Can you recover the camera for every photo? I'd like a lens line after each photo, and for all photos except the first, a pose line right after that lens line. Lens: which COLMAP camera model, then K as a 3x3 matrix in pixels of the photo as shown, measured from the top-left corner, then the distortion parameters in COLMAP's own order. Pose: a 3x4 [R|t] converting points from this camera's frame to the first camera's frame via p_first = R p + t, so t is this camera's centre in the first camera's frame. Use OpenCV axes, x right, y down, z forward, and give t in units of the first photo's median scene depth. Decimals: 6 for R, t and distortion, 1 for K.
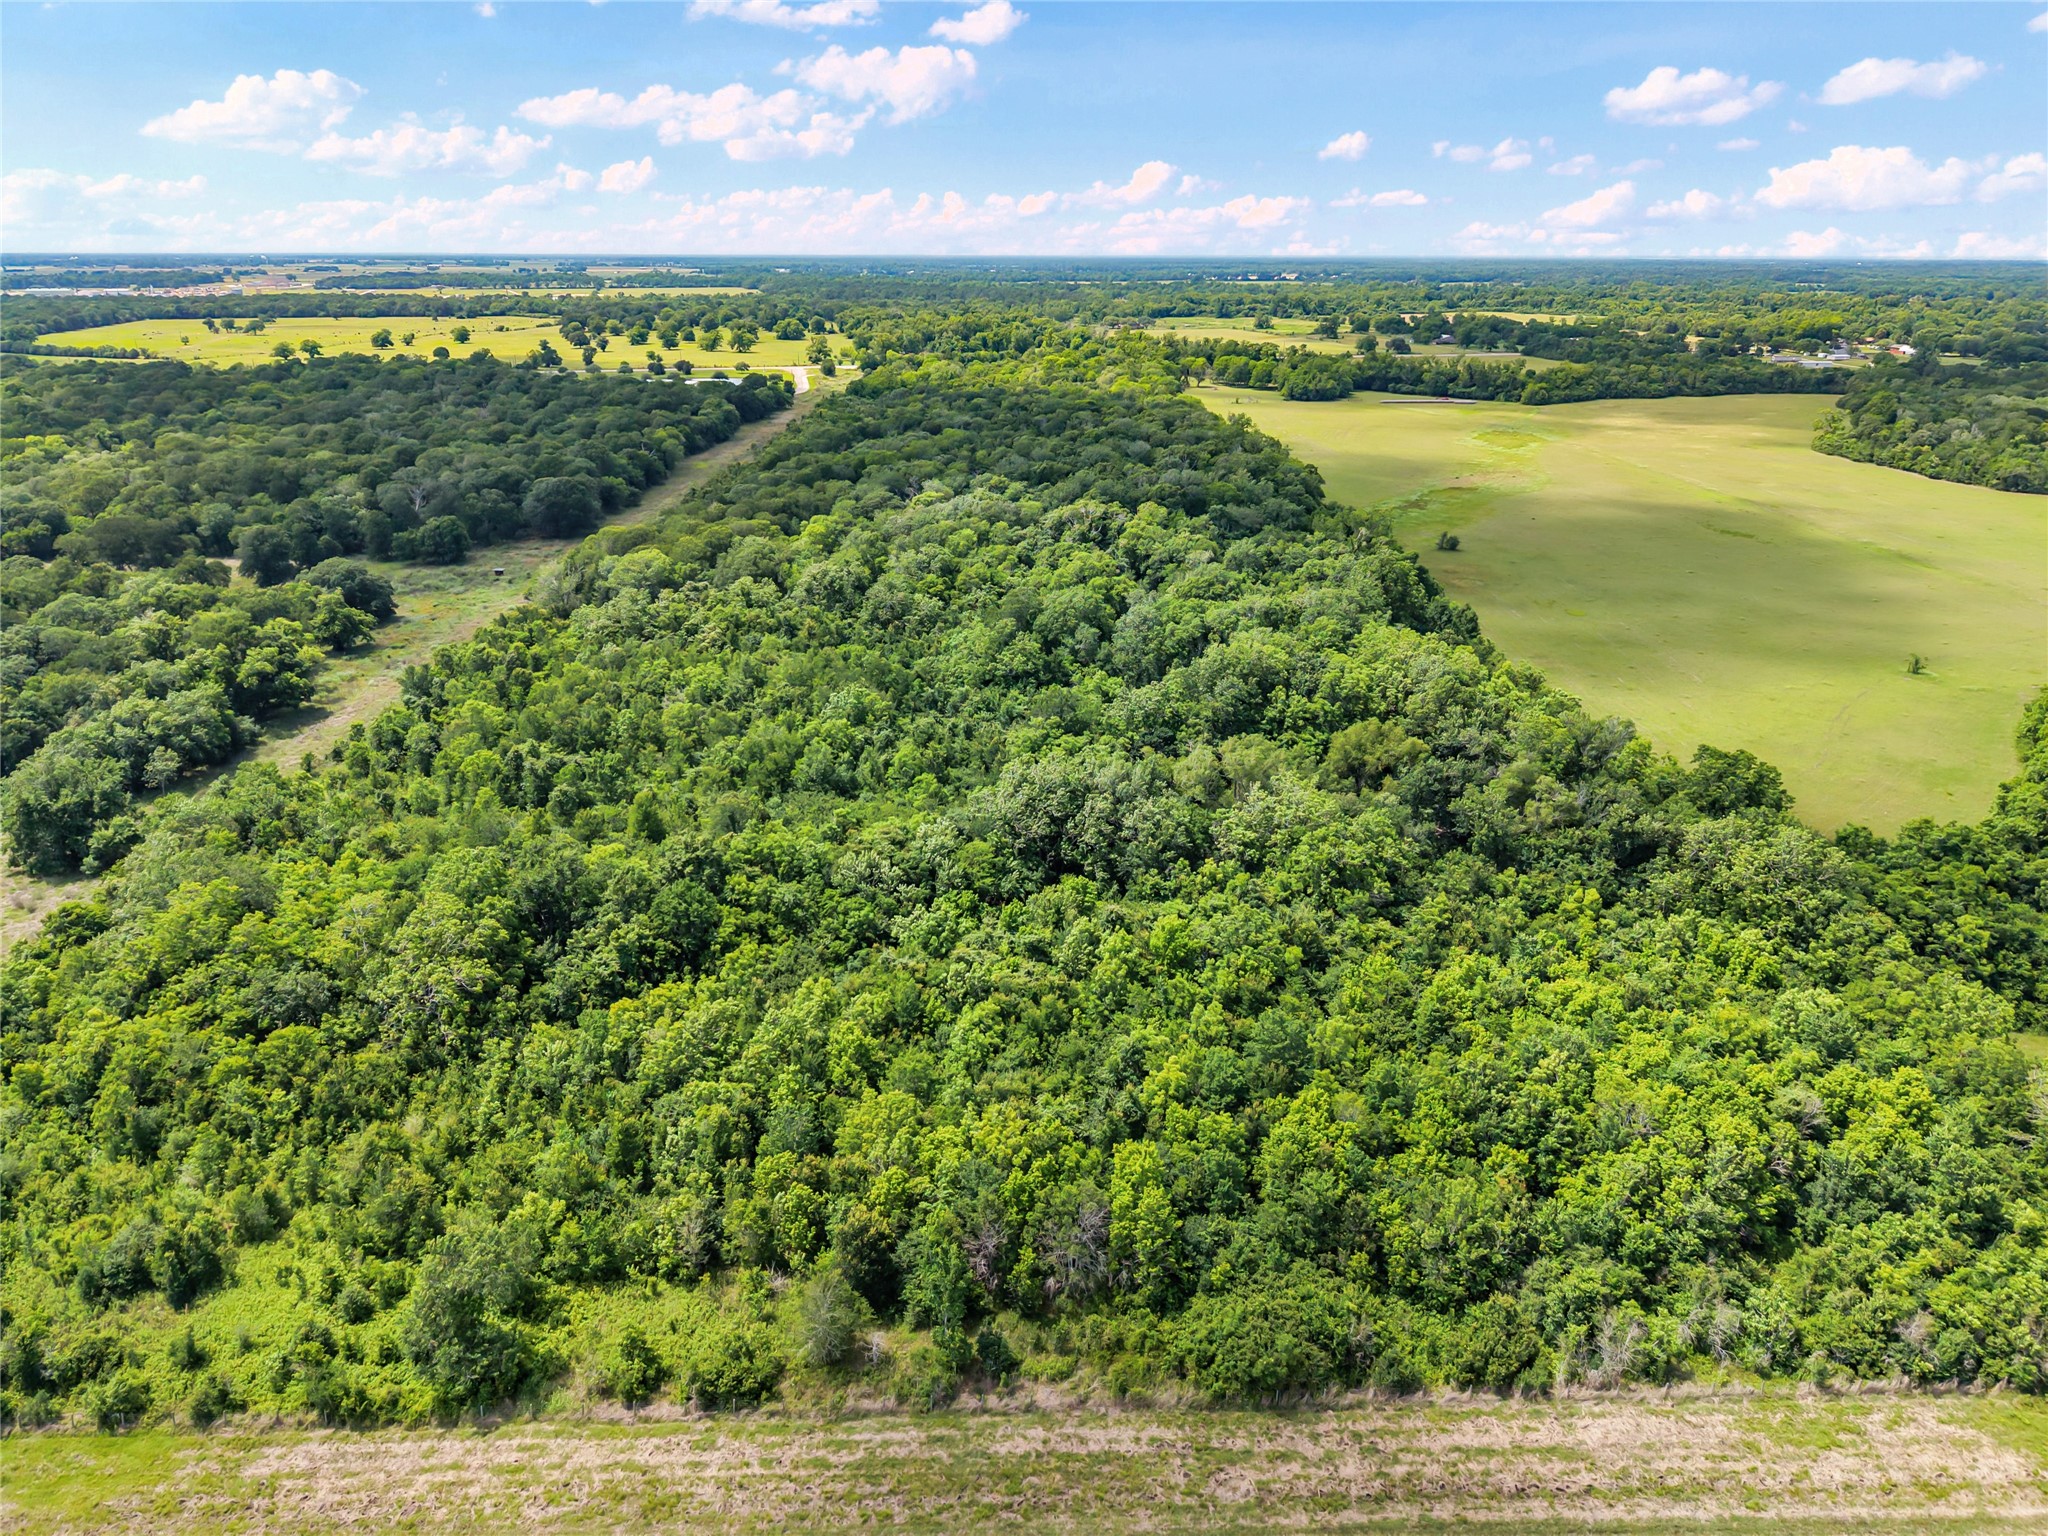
lens RADIAL K [[1404.5, 0, 1022.5], [0, 1404.5, 729.4], [0, 0, 1]] dist [0.016269, -0.005191]
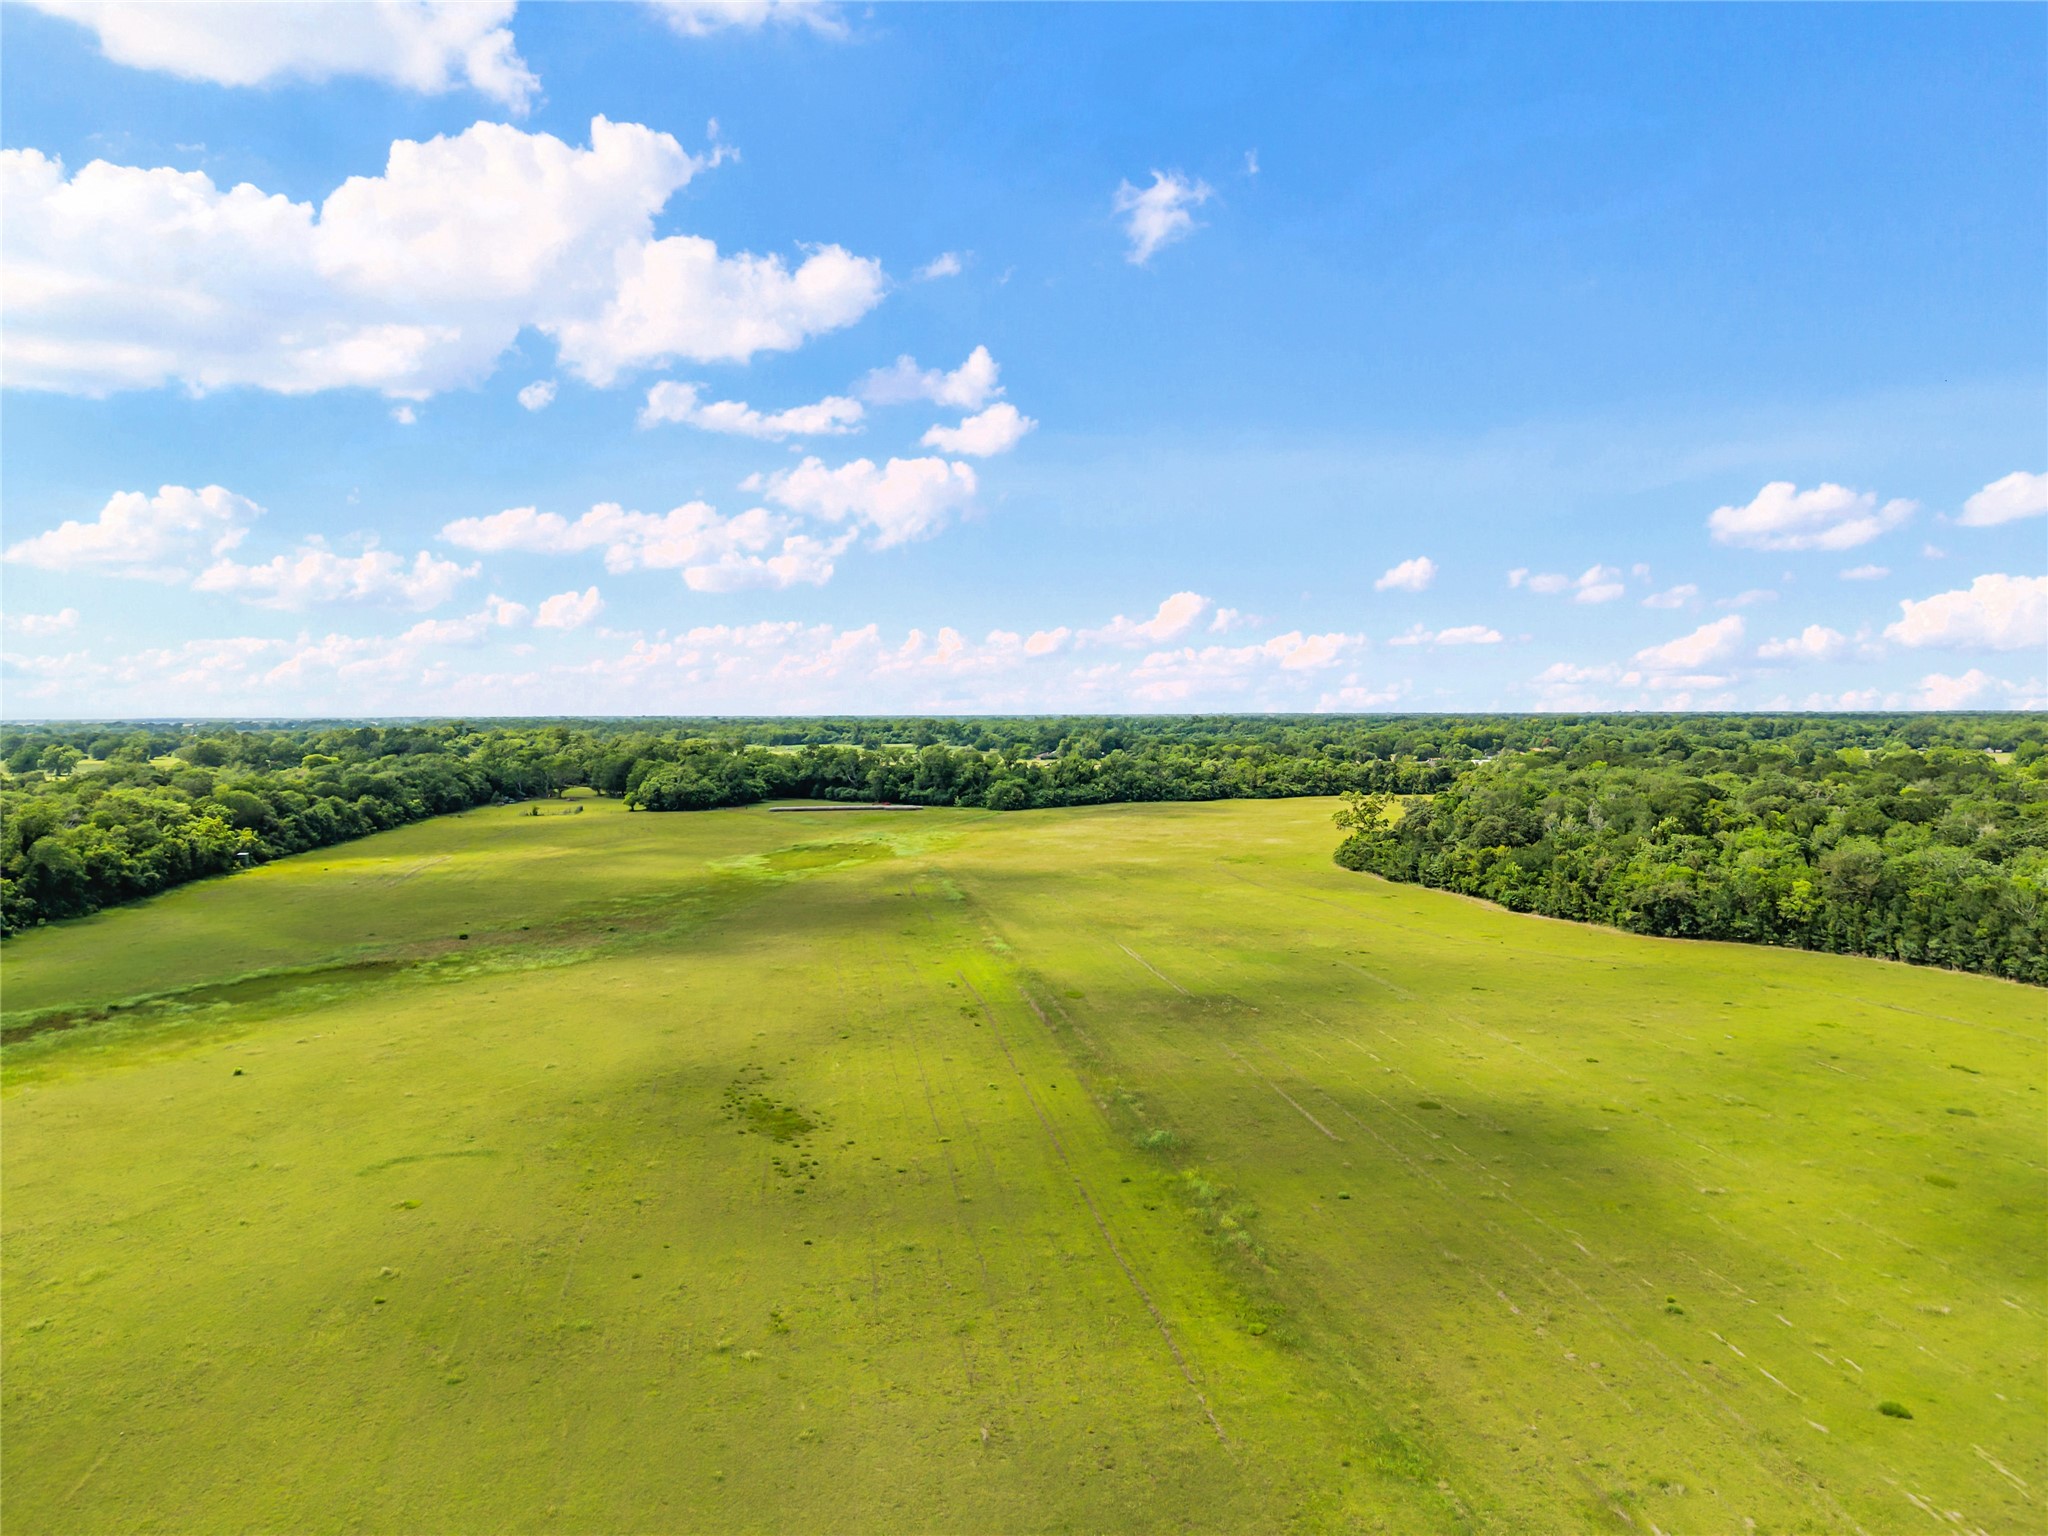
lens RADIAL K [[1353.9, 0, 1033.6], [0, 1353.9, 765.0], [0, 0, 1]] dist [0.066773, -0.091877]
pose [[0.990371, -0.011508, 0.137961, 0.278492], [0.050797, 0.957237, -0.284809, -0.067248], [-0.128784, 0.289075, 0.948605, 0.377830]]
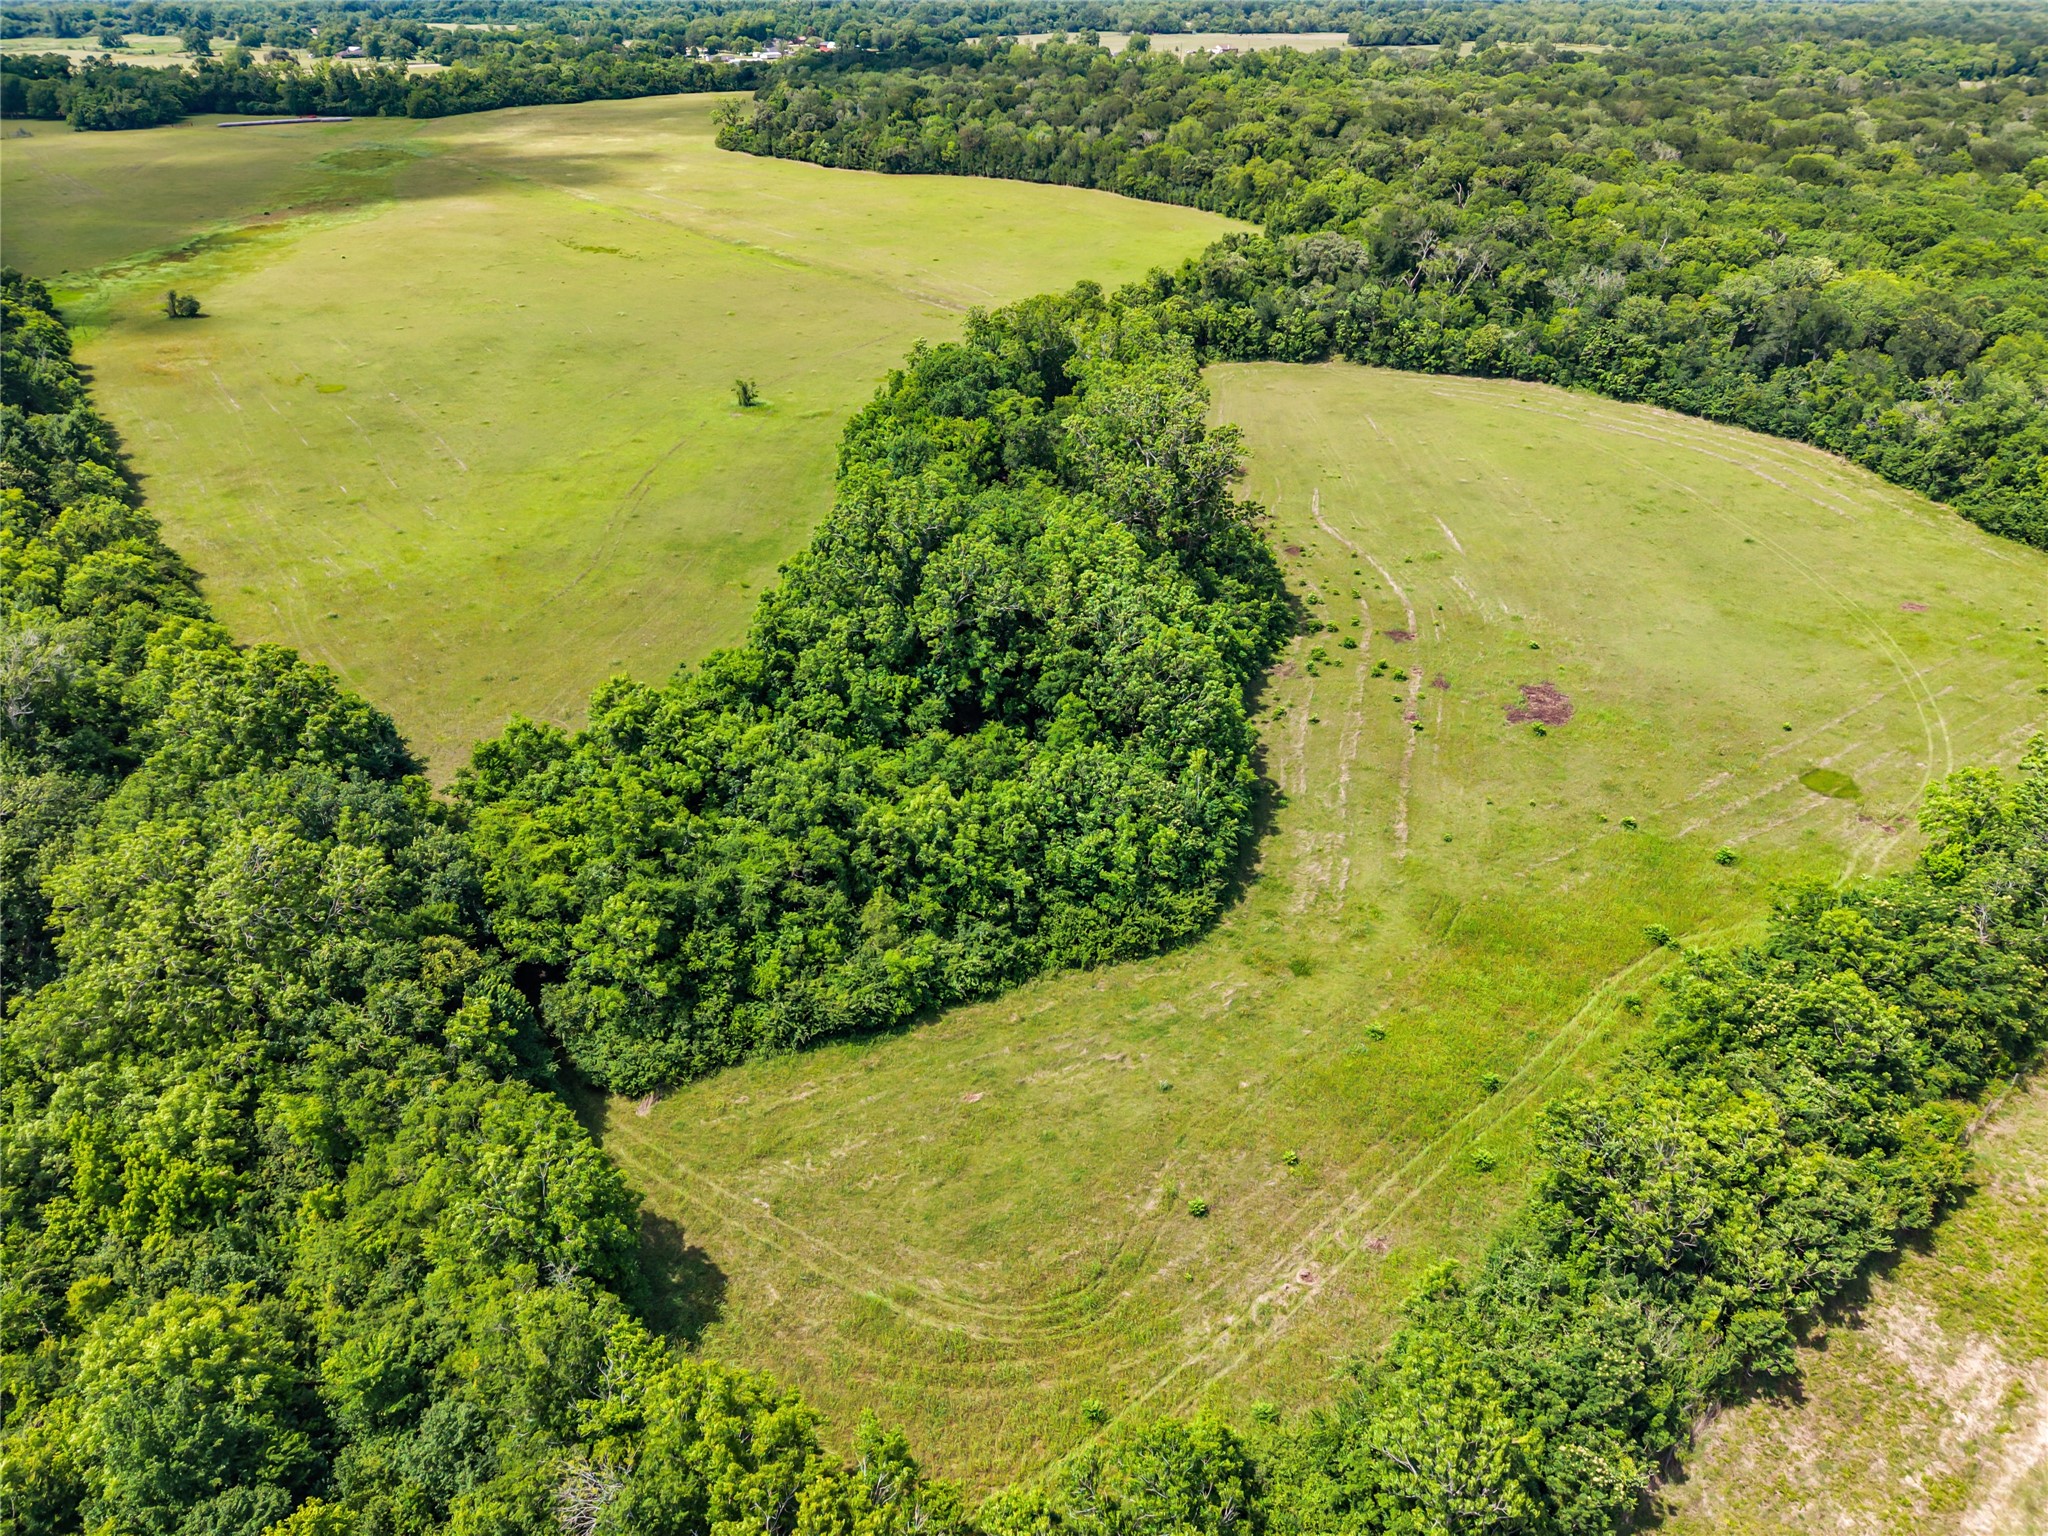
lens RADIAL K [[1404.5, 0, 1022.5], [0, 1404.5, 729.4], [0, 0, 1]] dist [0.016269, -0.005191]
pose [[0.805043, -0.286651, 0.519362, 0.110709], [0.197088, 0.955013, 0.221601, -0.004107], [-0.559519, -0.076039, 0.825322, 0.097050]]
